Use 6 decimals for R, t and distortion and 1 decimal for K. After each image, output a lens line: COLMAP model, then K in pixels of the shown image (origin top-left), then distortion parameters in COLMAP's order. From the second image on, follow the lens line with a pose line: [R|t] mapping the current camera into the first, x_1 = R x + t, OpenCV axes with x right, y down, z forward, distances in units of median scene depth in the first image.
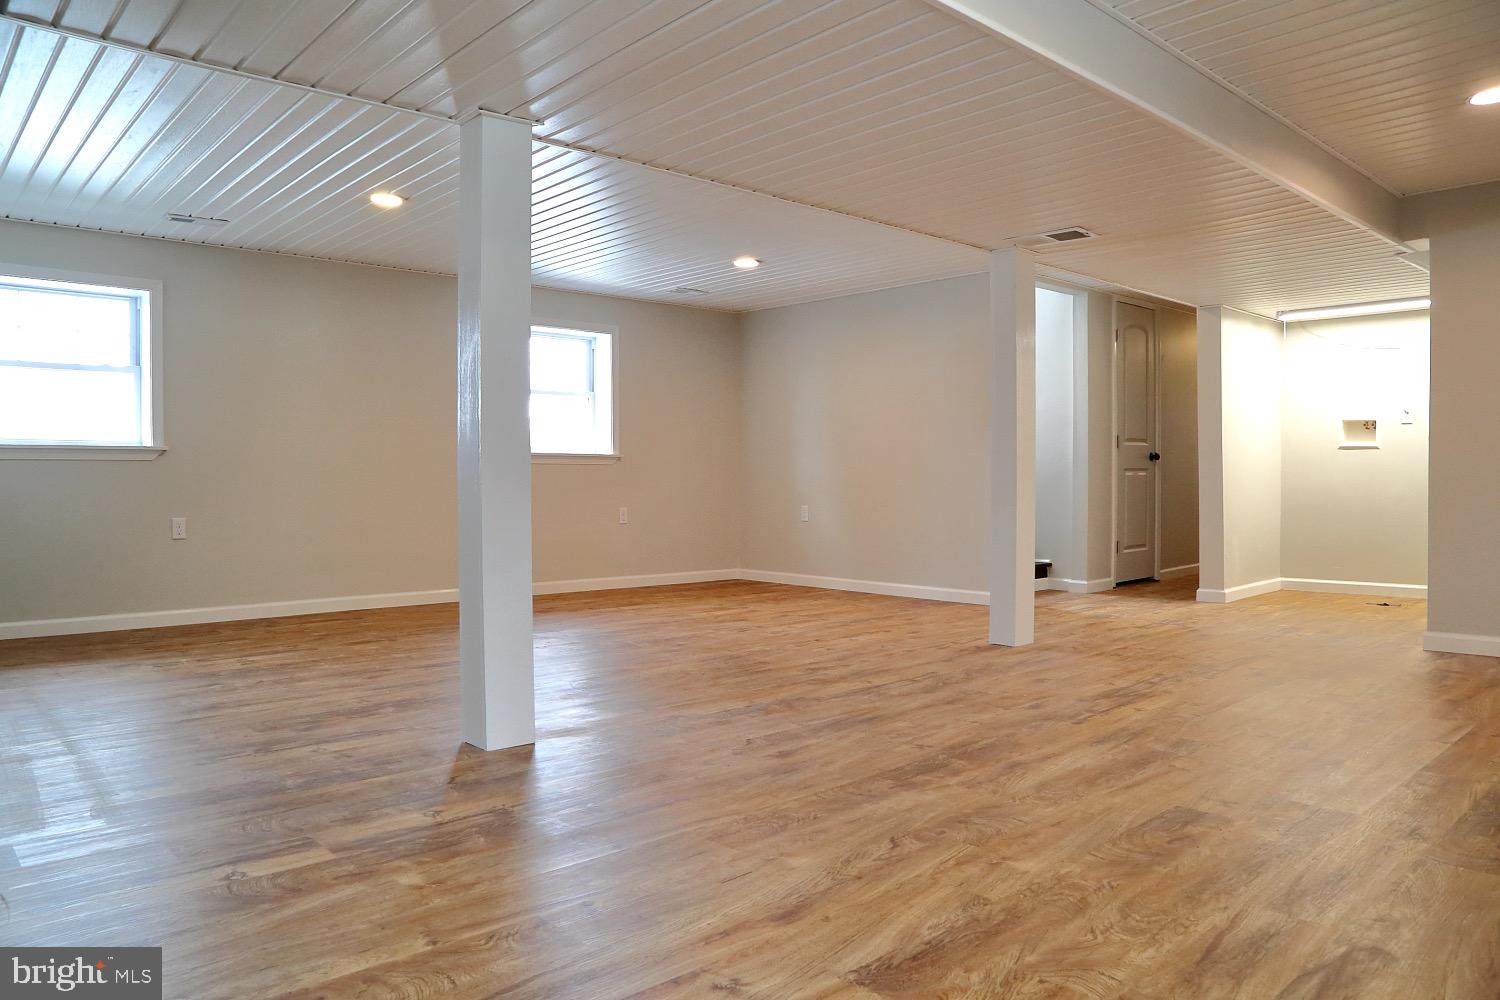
lens RADIAL K [[1041.9, 0, 761.1], [0, 1041.9, 490.9], [0, 0, 1]] dist [-0.117099, 0.044007]
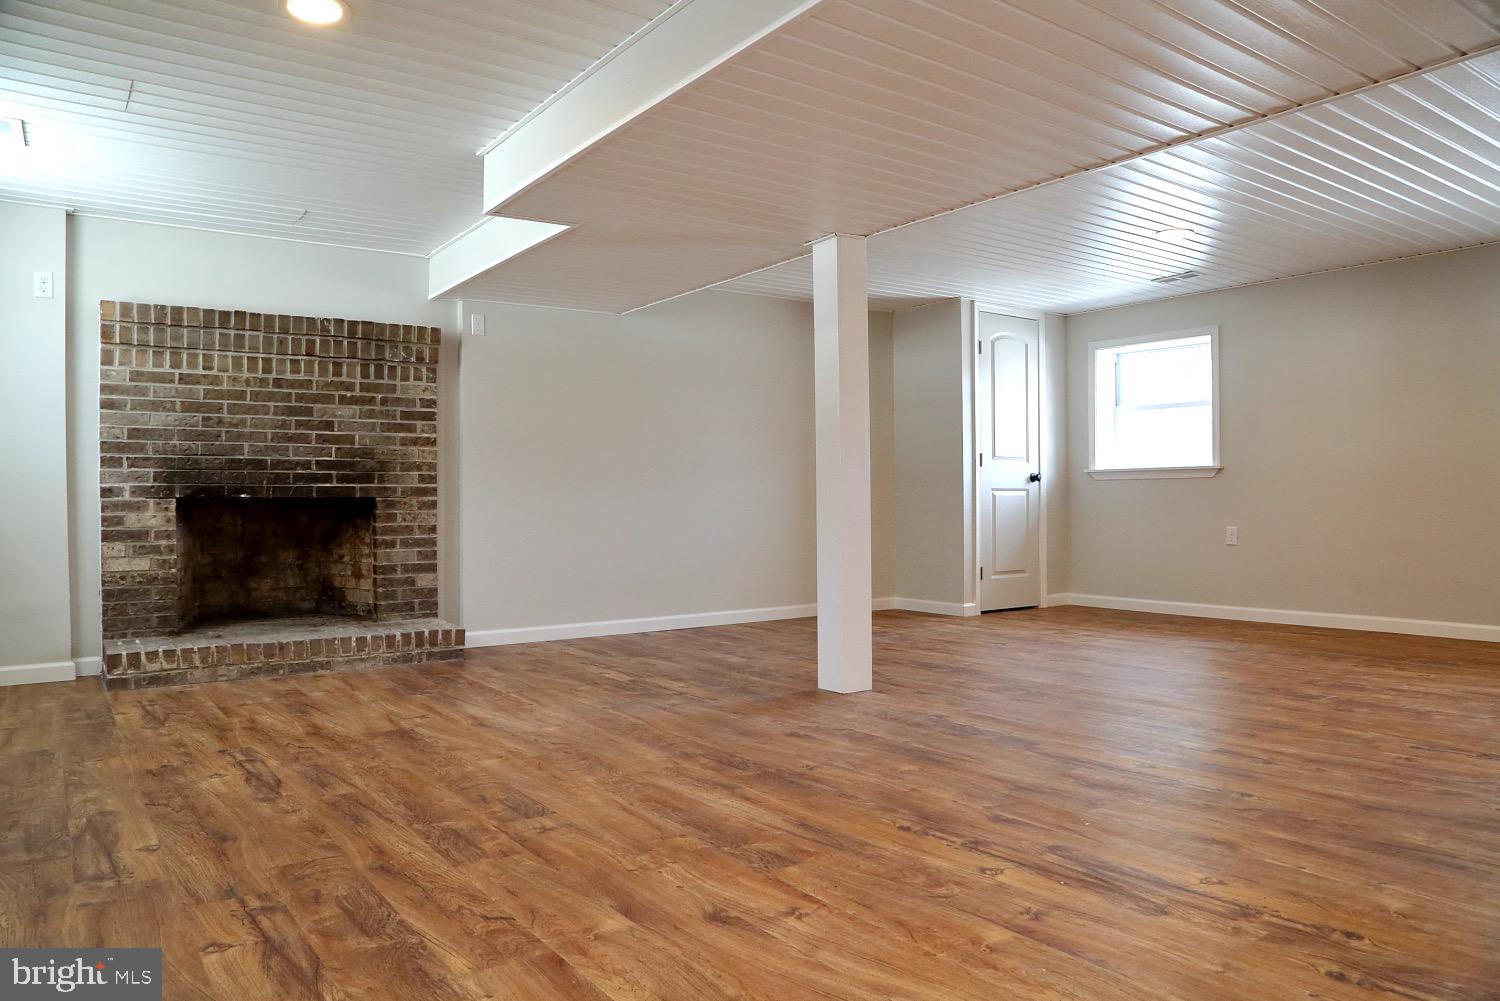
lens RADIAL K [[1041.9, 0, 761.1], [0, 1041.9, 491.4], [0, 0, 1]] dist [-0.117099, 0.044007]
pose [[-0.139646, -0.004900, -0.990189, 1.248355], [0.002162, 0.999984, -0.005254, -0.015801], [0.990199, -0.002875, -0.139633, 1.179942]]
